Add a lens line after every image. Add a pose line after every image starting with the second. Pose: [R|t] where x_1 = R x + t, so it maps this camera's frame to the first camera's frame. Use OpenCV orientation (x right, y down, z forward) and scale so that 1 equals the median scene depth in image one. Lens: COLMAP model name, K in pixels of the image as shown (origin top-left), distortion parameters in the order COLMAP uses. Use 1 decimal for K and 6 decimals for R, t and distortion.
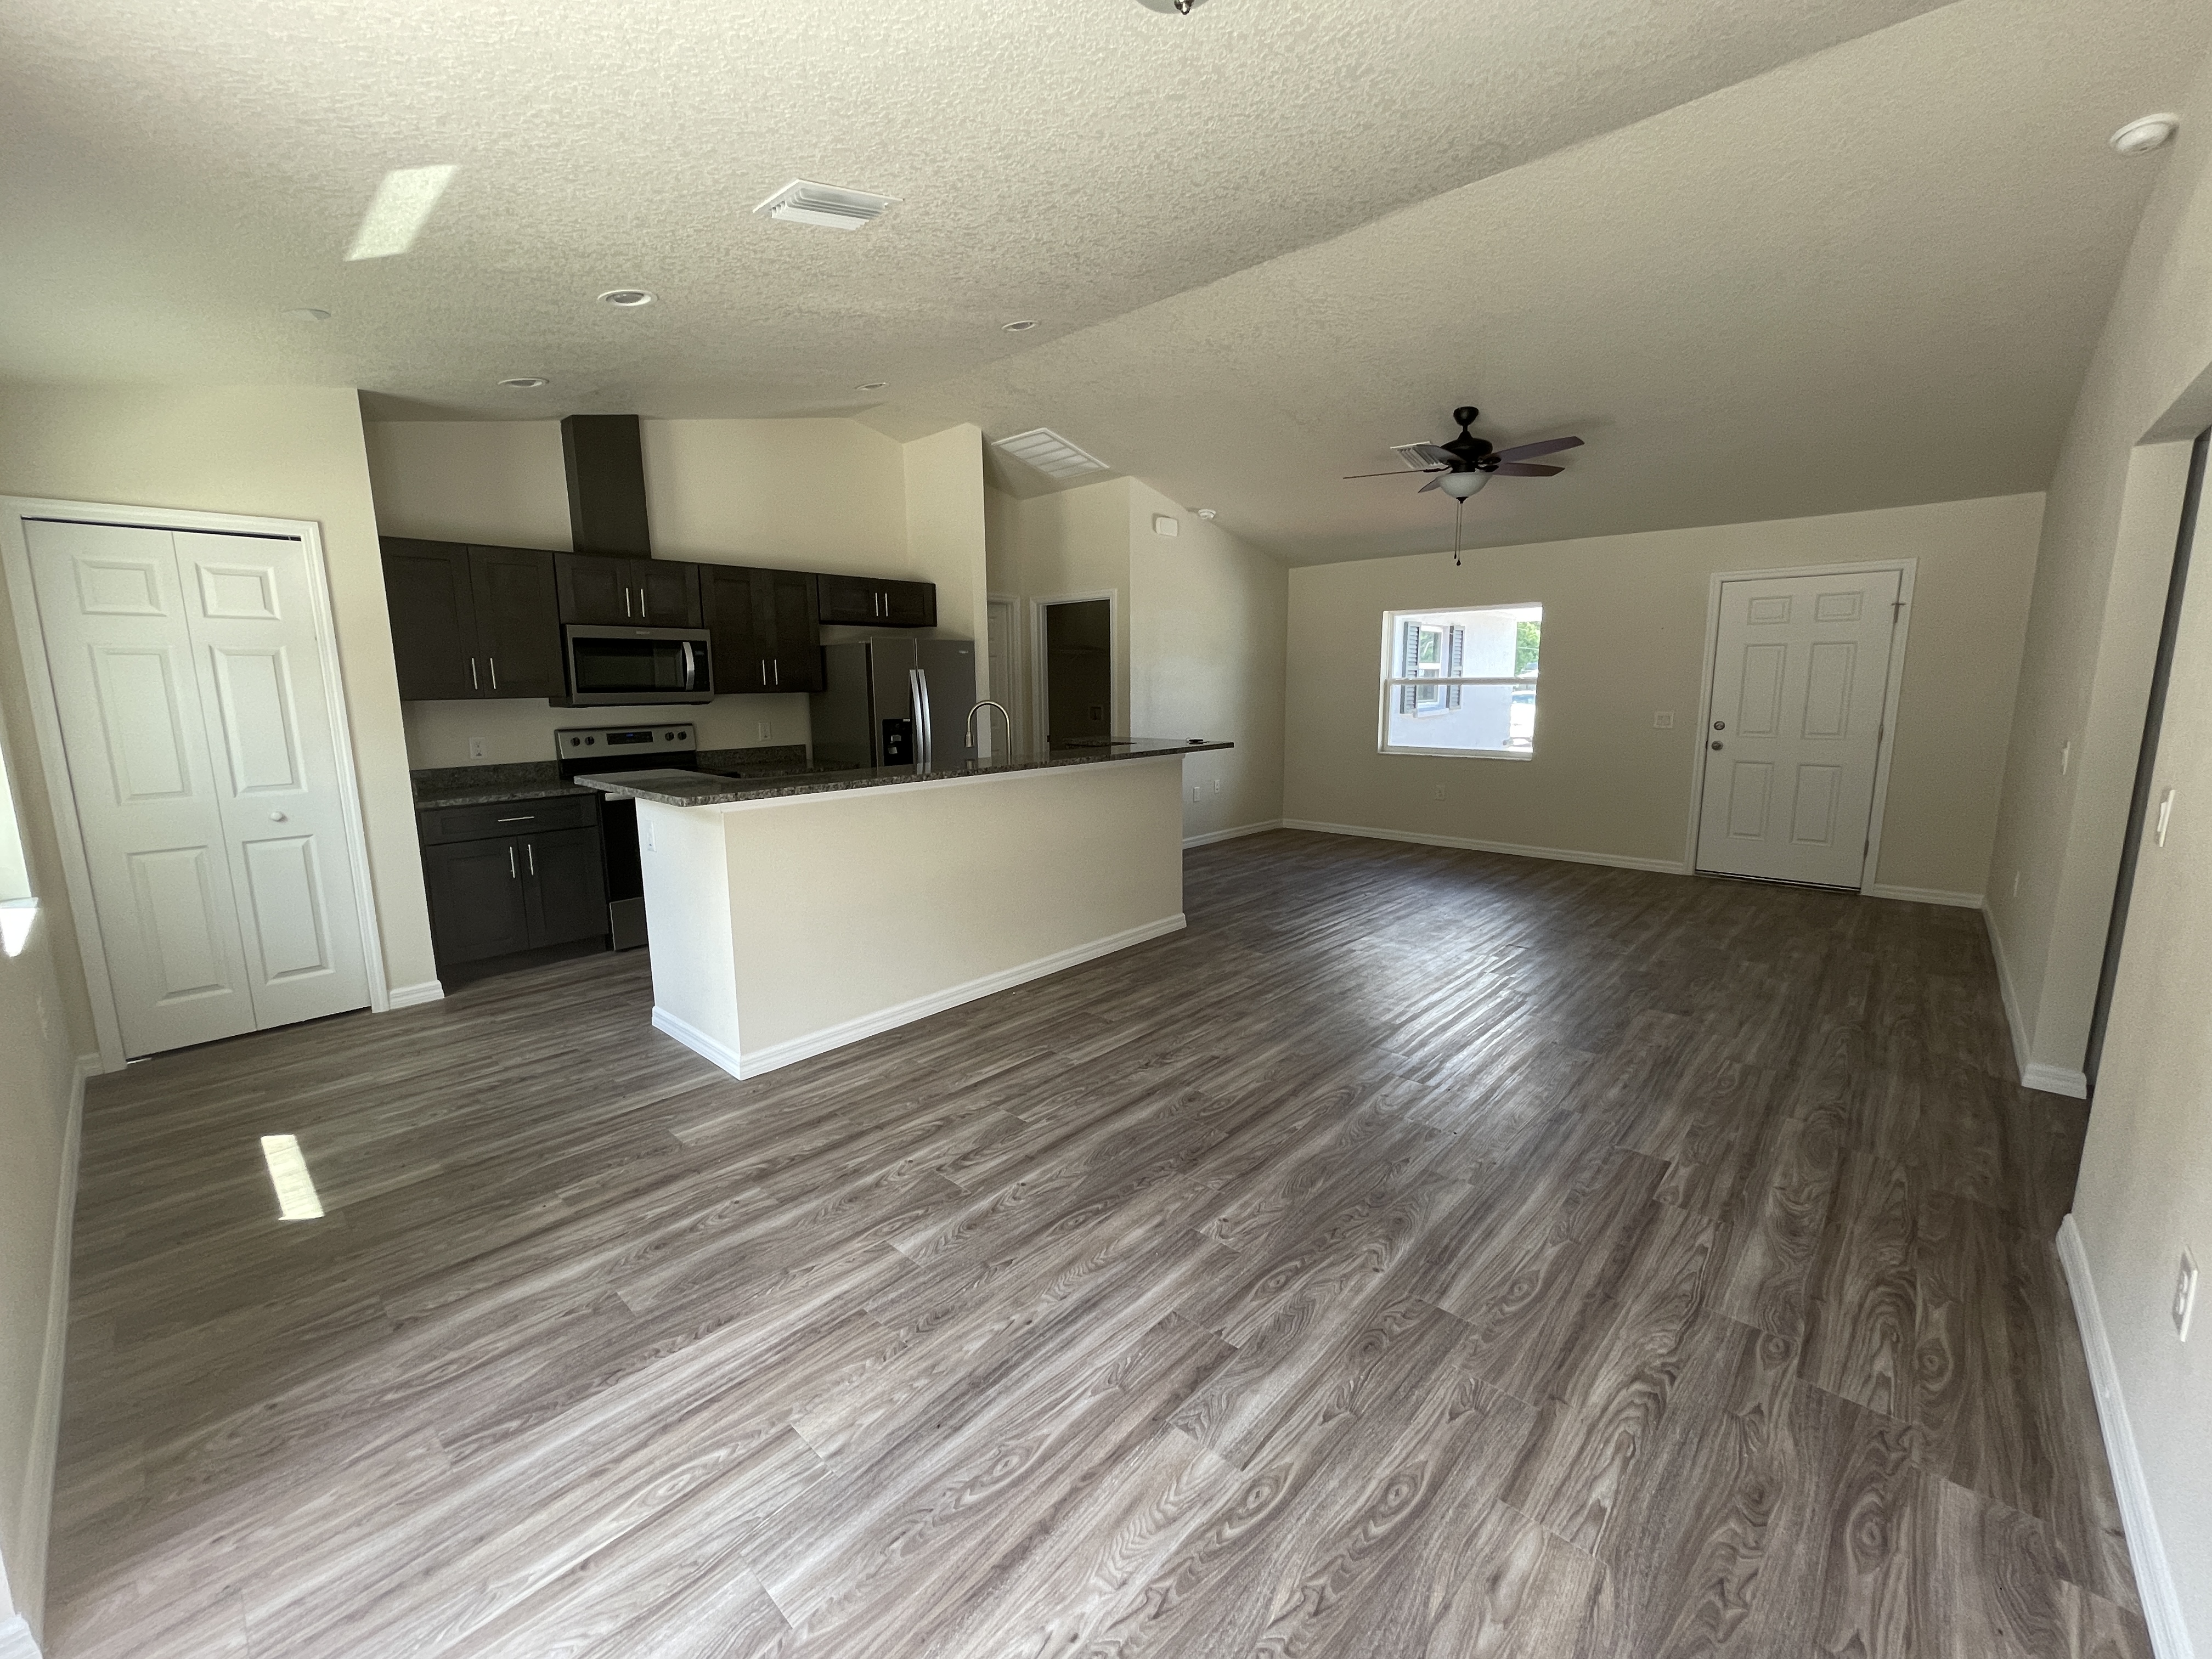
lens RADIAL K [[892.5, 0, 1112.7], [0, 892.5, 799.8], [0, 0, 1]] dist [-0.002324, -0.000381]
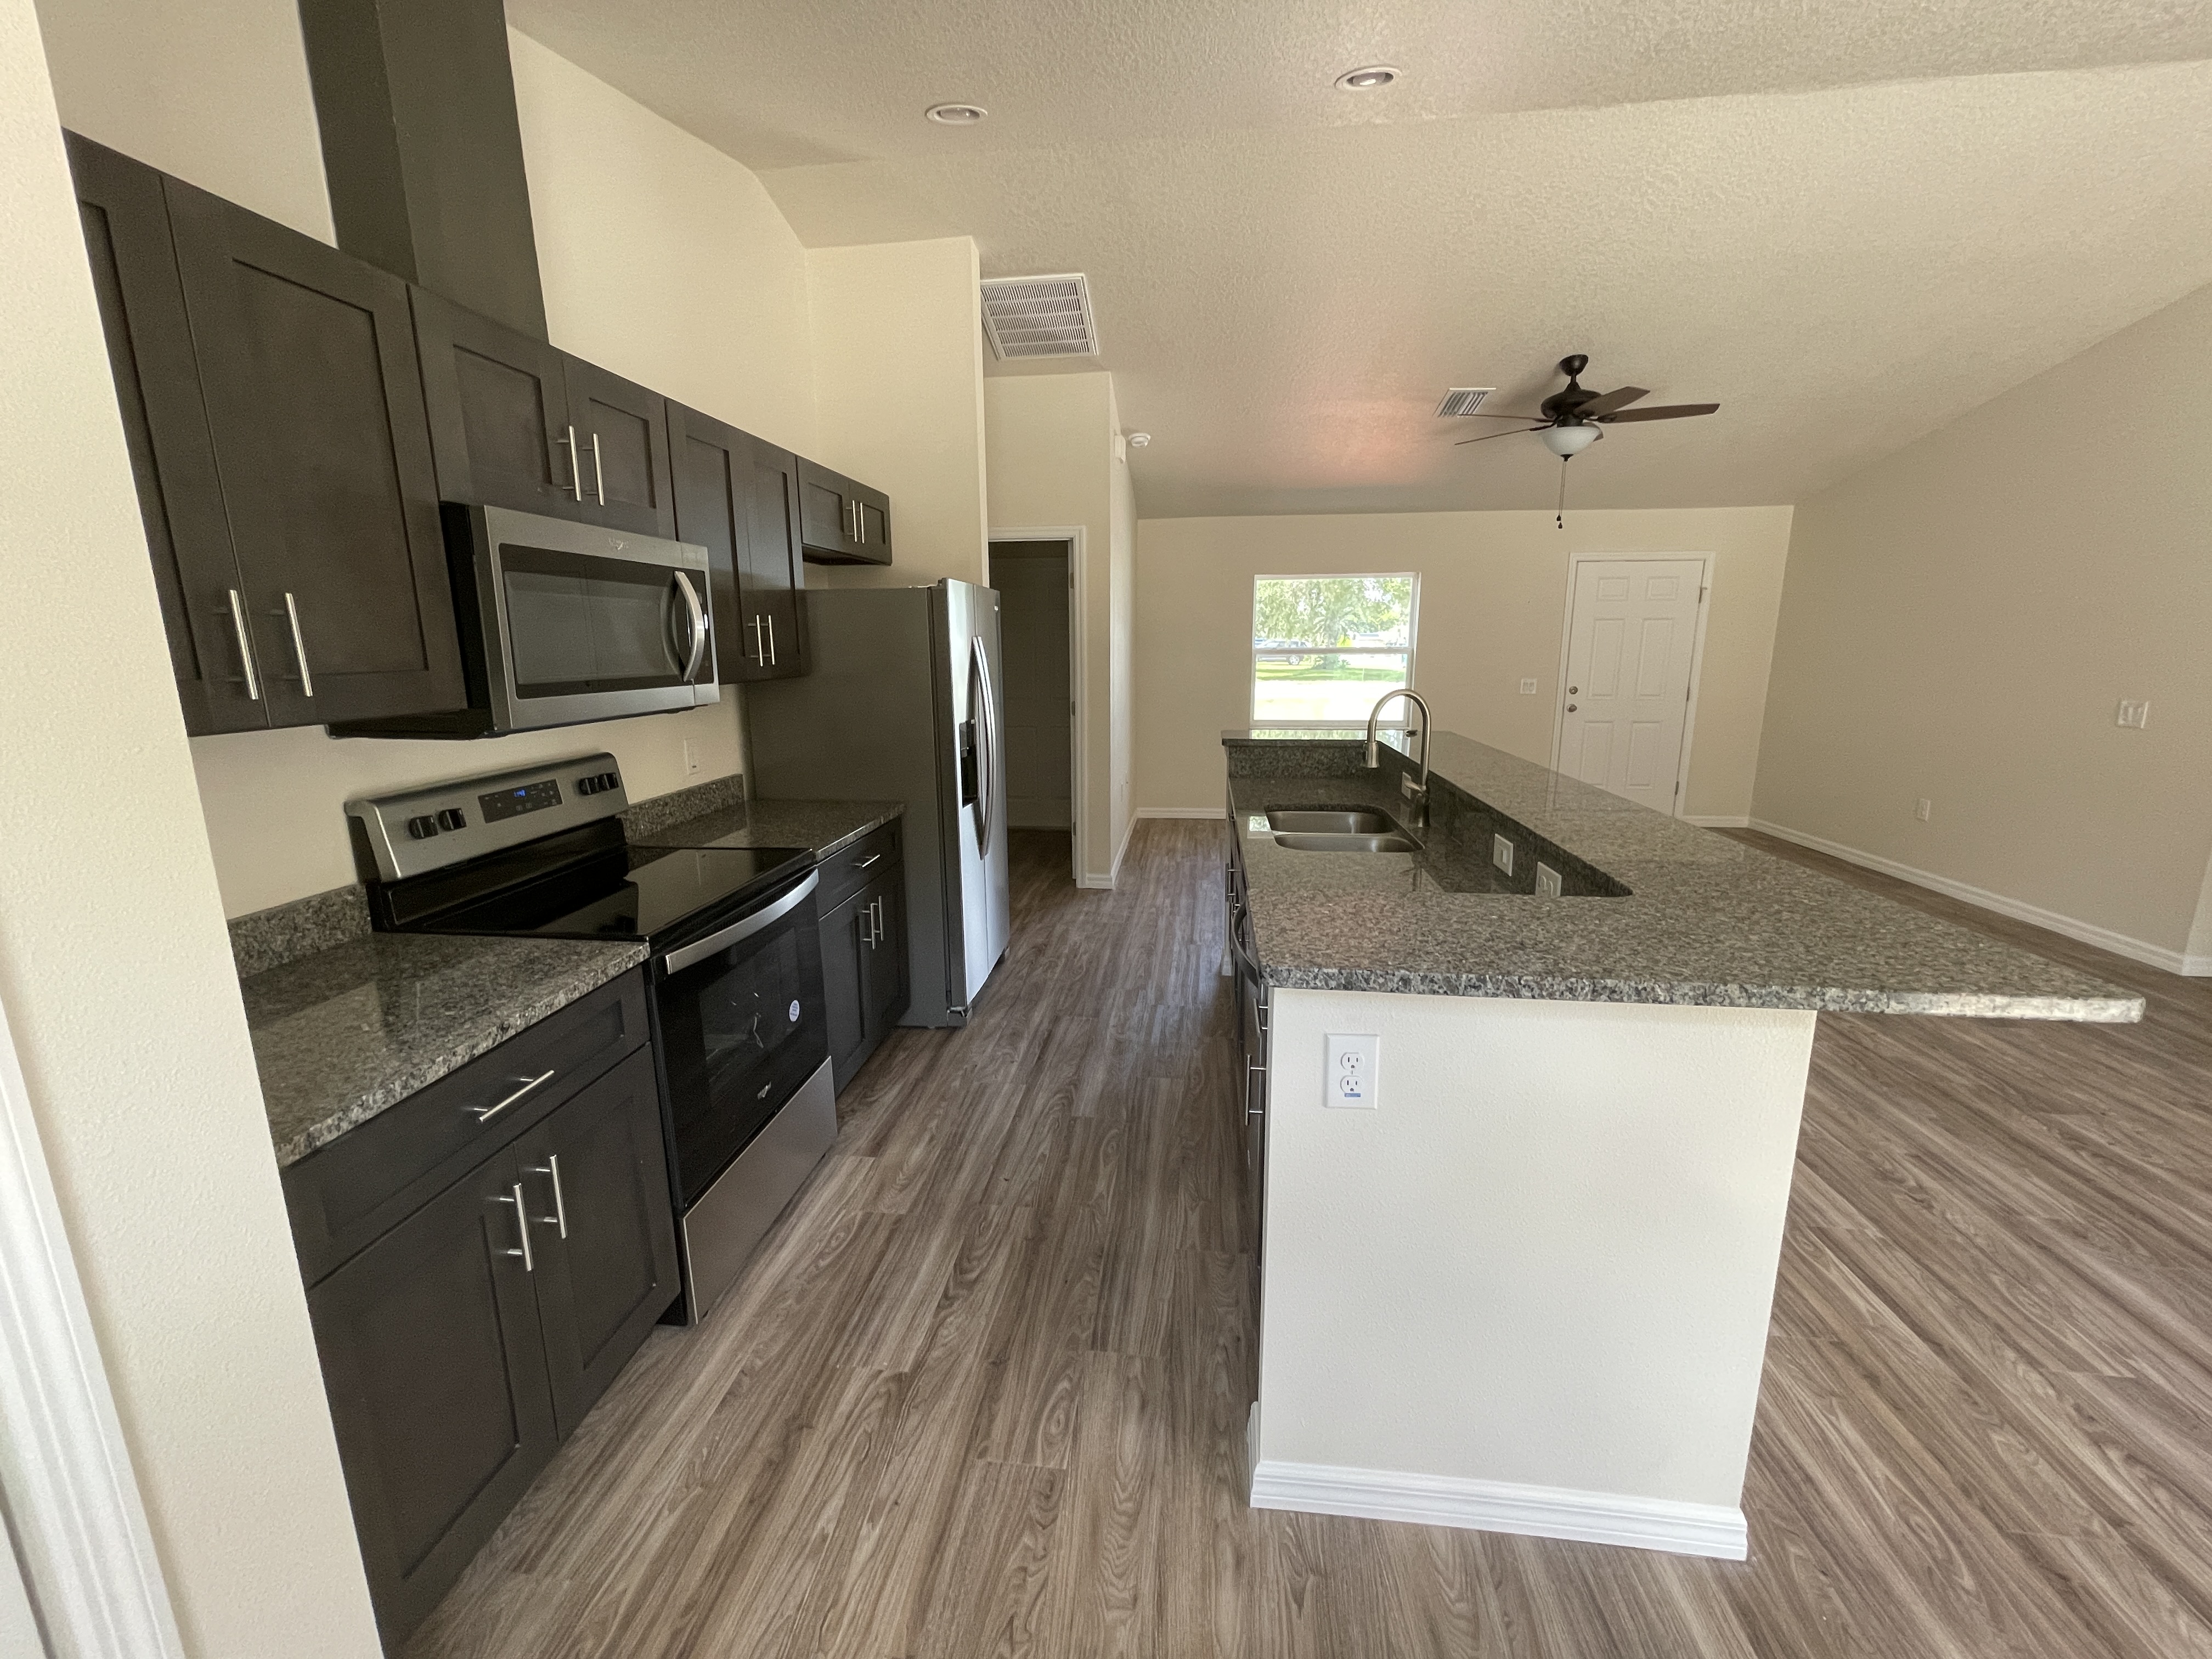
lens RADIAL K [[903.0, 0, 1107.2], [0, 903.0, 789.9], [0, 0, 1]] dist [-0.025029, 0.005584]
pose [[0.820940, -0.091590, 0.563621, -0.656339], [0.078013, 0.995787, 0.048188, -0.086466], [-0.565660, 0.004410, 0.824627, 0.596403]]
